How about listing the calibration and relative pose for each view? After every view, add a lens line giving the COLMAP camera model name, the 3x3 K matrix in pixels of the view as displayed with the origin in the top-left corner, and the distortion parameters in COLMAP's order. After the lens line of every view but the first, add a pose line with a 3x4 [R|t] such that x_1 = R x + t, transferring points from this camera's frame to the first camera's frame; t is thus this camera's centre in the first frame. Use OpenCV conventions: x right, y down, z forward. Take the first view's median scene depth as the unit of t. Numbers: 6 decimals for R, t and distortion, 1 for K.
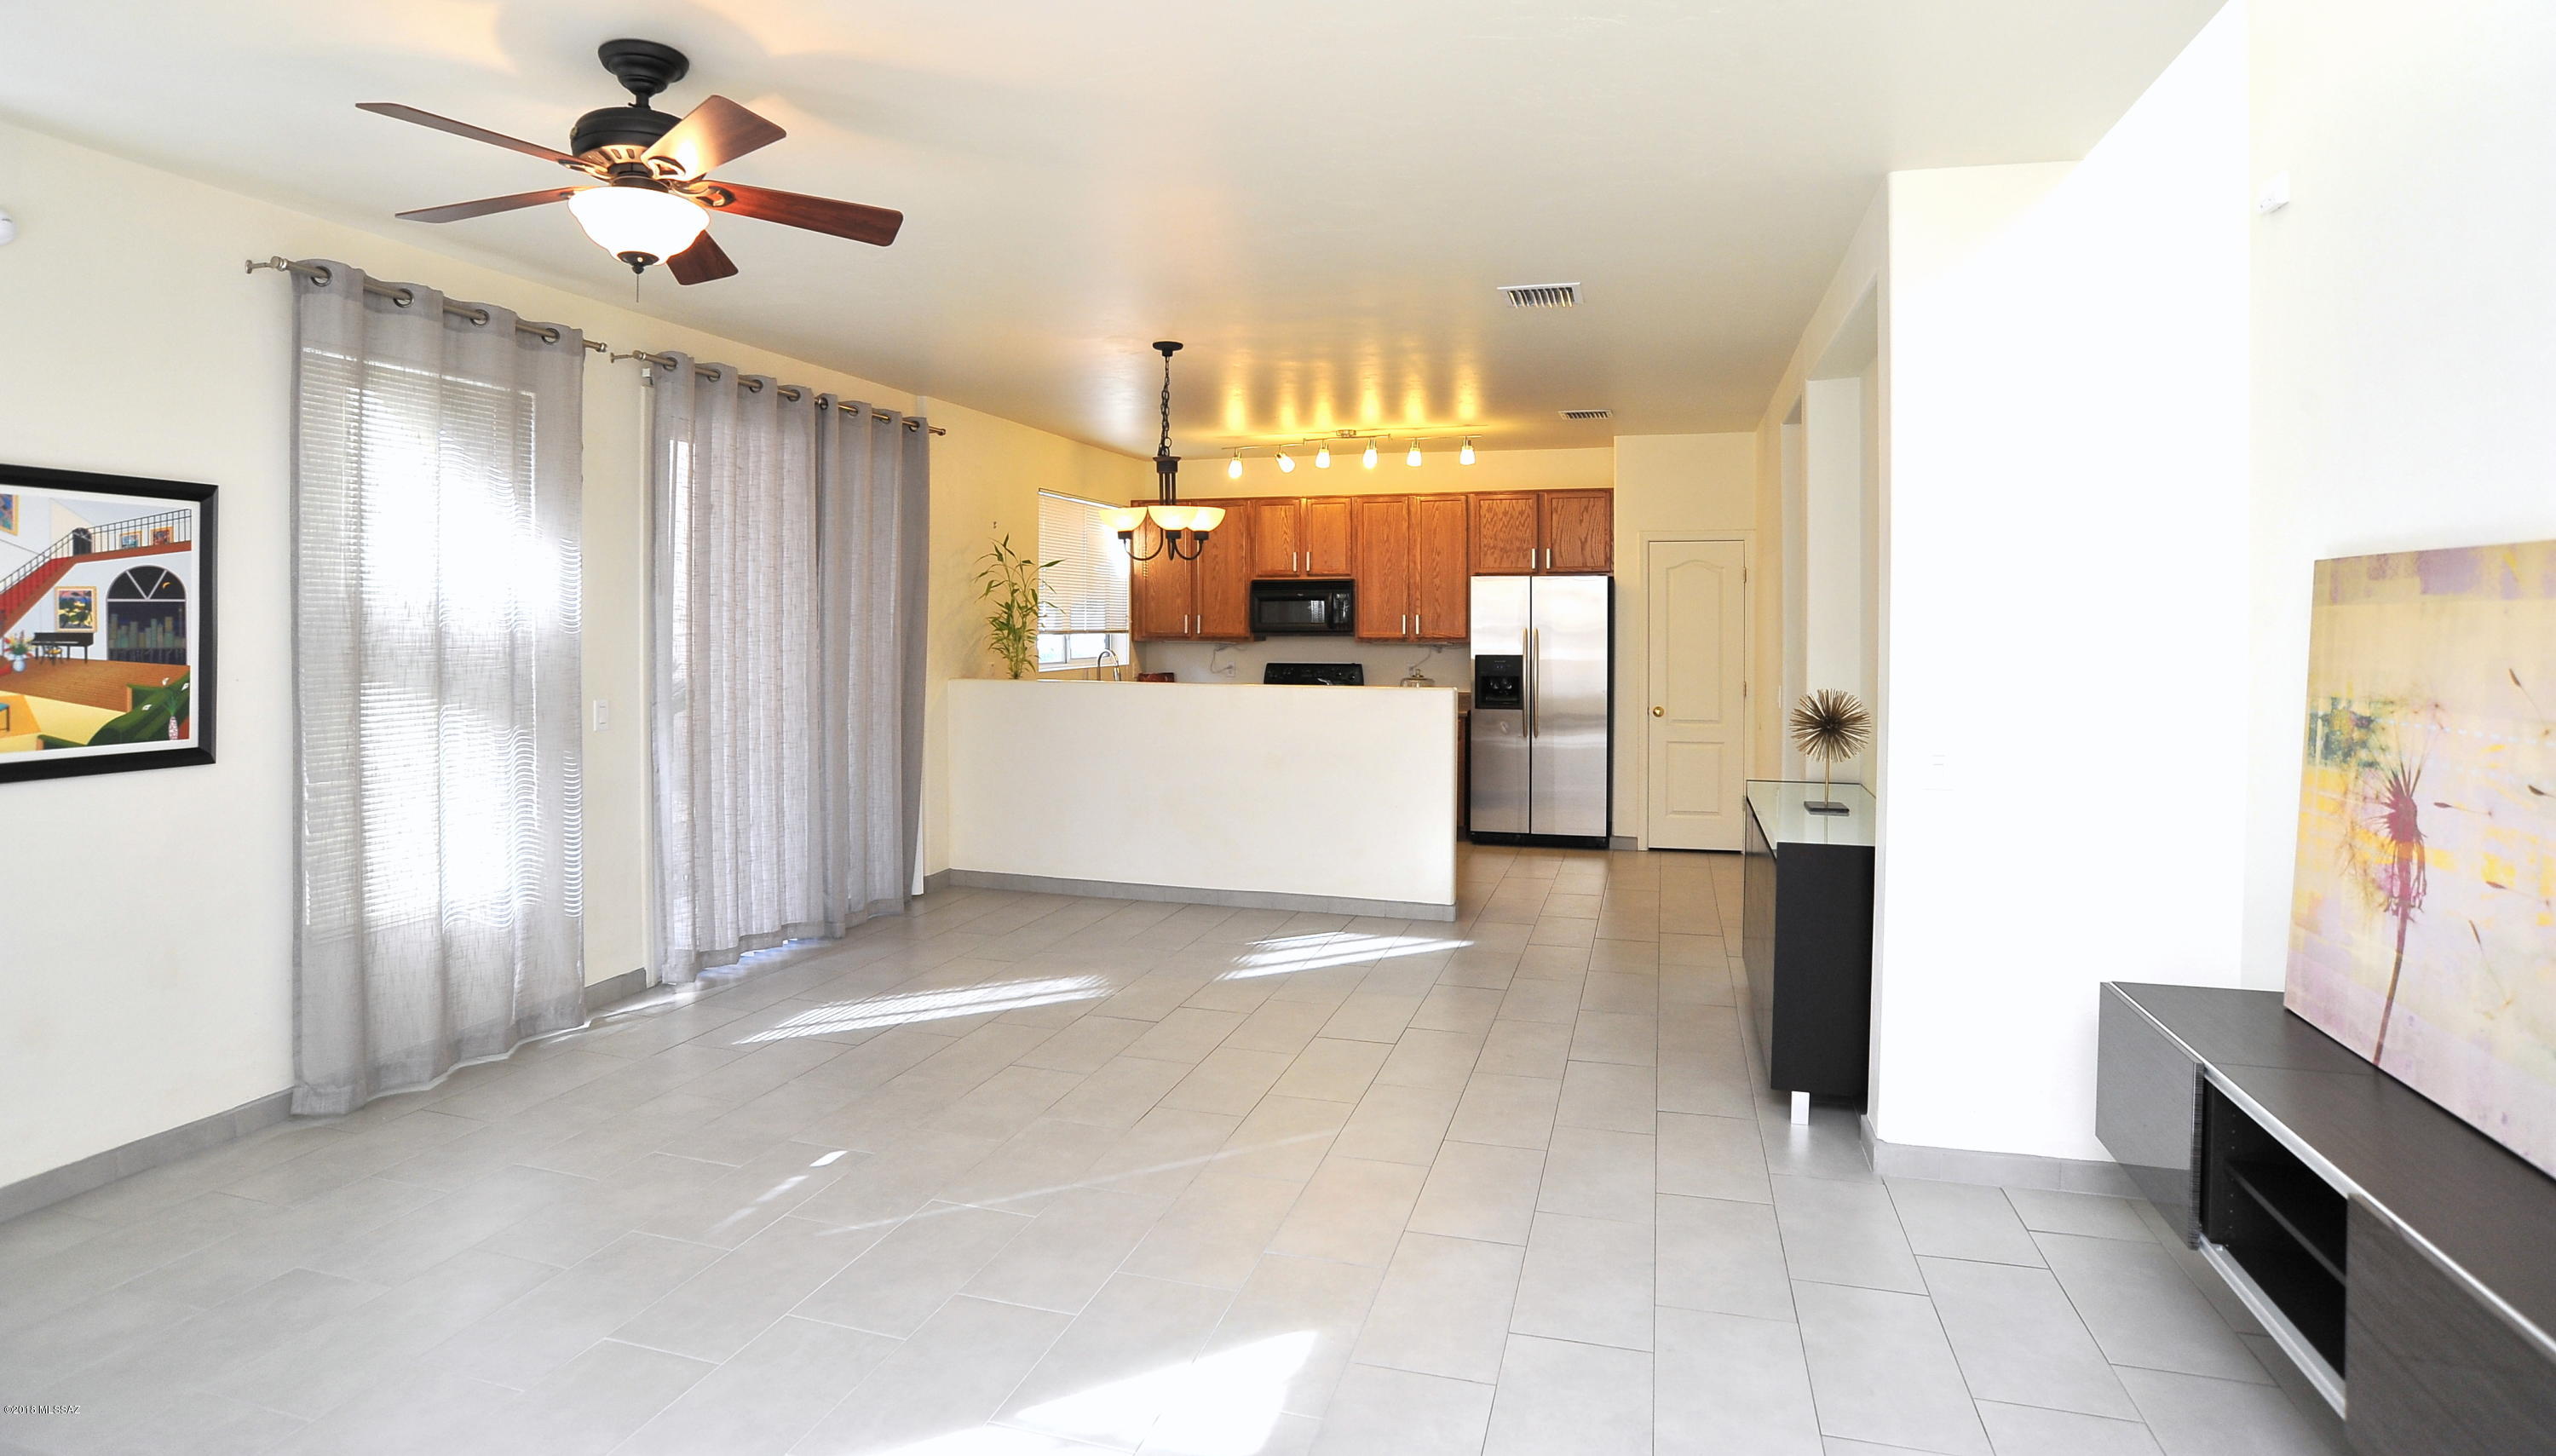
lens RADIAL K [[1303.0, 0, 1280.6], [0, 1303.0, 734.2], [0, 0, 1]] dist [0.001398, 0.000105]
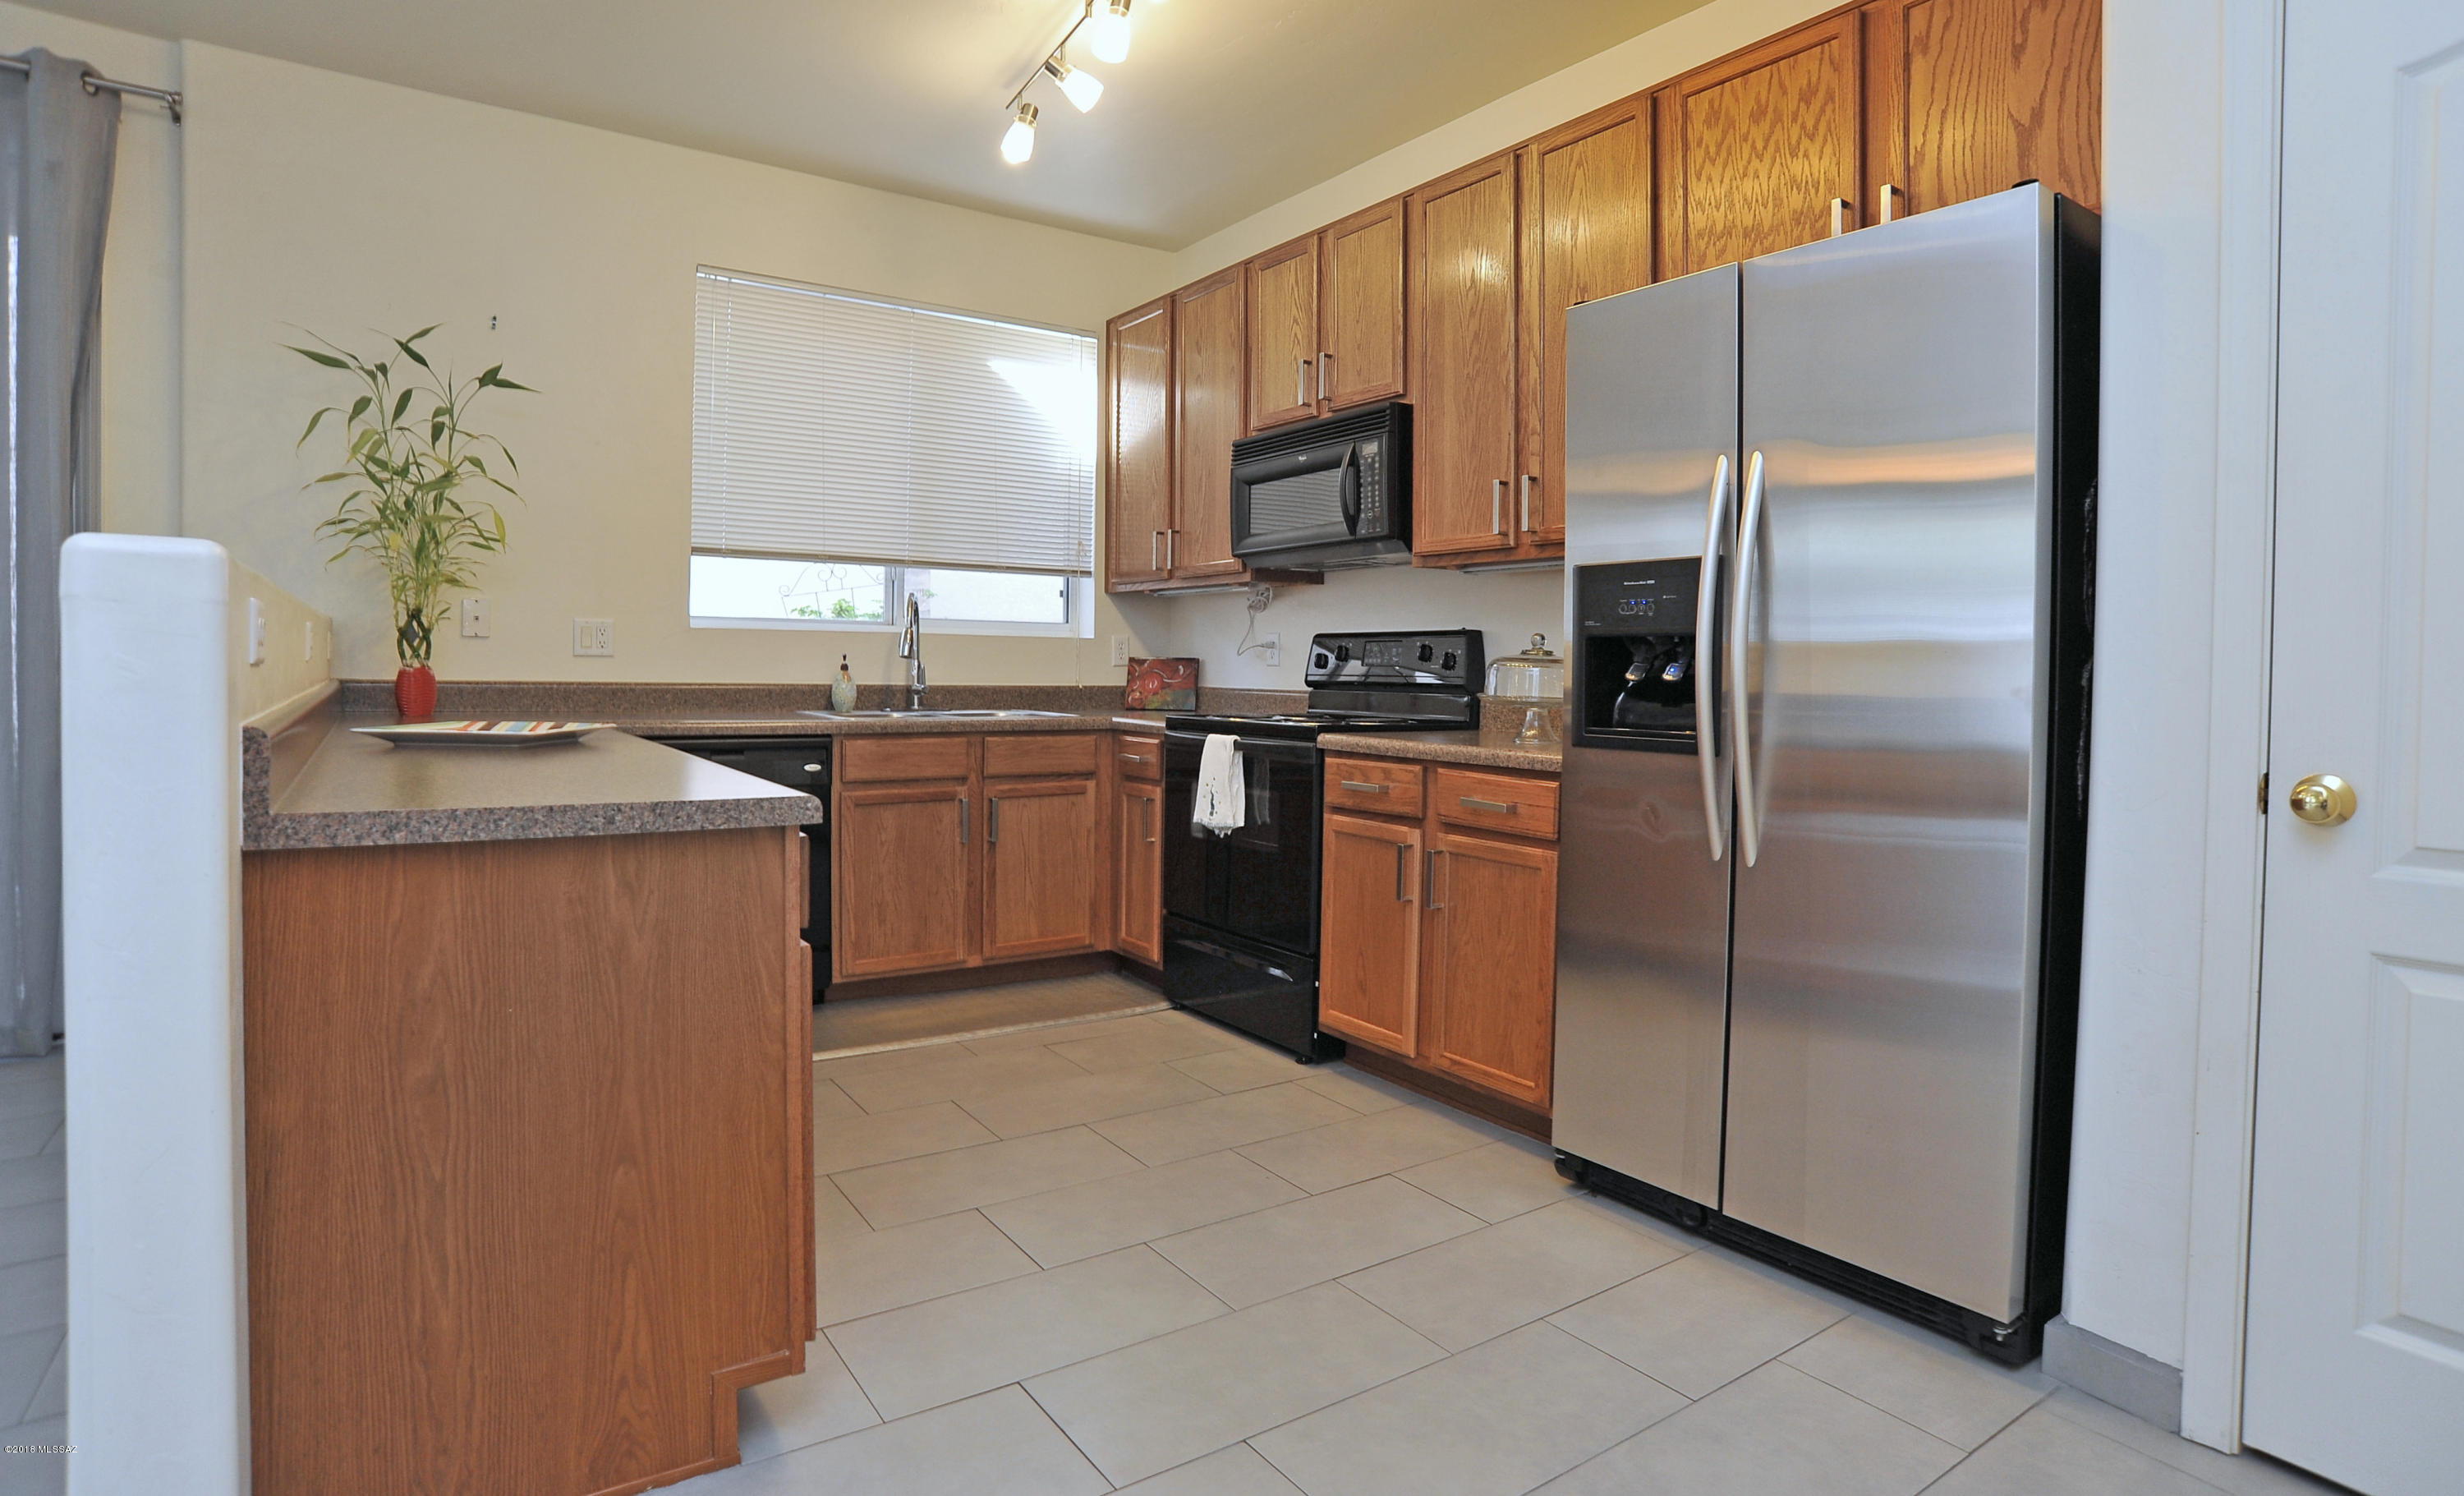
lens RADIAL K [[1237.5, 0, 1230.2], [0, 1237.5, 746.7], [0, 0, 1]] dist [-0.003723, -0.000166]
pose [[0.777049, 0.057658, -0.626794, 0.260047], [-0.077383, 0.996992, -0.004221, -0.011984], [0.624665, 0.051784, 0.779174, 0.697576]]
